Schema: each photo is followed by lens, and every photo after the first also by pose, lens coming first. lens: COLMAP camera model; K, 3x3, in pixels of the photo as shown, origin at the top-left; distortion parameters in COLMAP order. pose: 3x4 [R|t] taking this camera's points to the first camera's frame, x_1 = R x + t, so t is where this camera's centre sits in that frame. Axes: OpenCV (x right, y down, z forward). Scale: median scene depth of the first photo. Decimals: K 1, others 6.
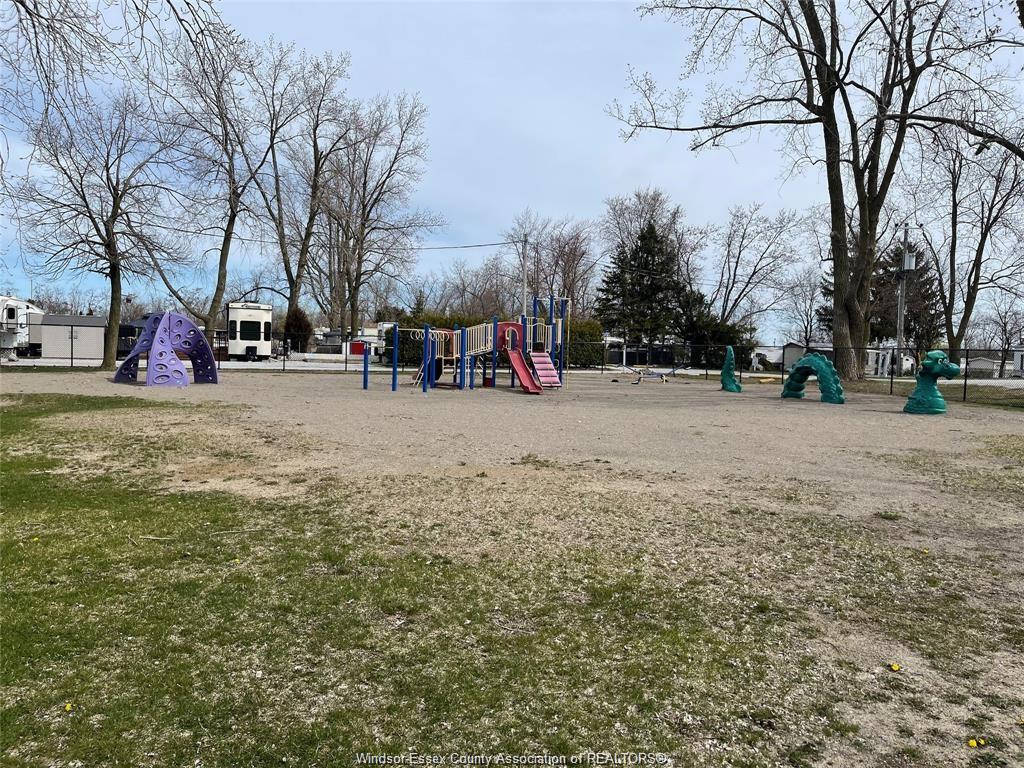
lens RADIAL K [[778.4, 0, 506.7], [0, 778.4, 382.3], [0, 0, 1]] dist [0.039635, -0.017998]
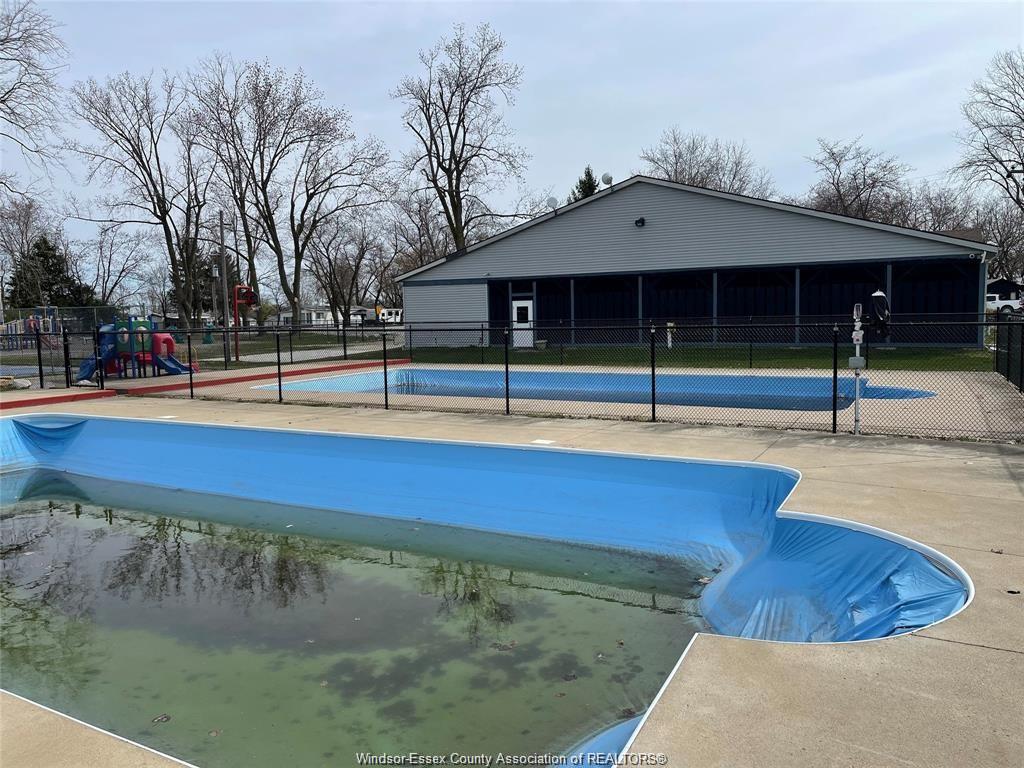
lens RADIAL K [[778.4, 0, 514.6], [0, 778.4, 375.1], [0, 0, 1]] dist [0.039635, -0.017998]
pose [[0.703870, -0.099747, 0.703290, -0.301799], [0.071102, 0.995013, 0.069961, 0.011728], [-0.706761, 0.000762, 0.707452, -0.767649]]
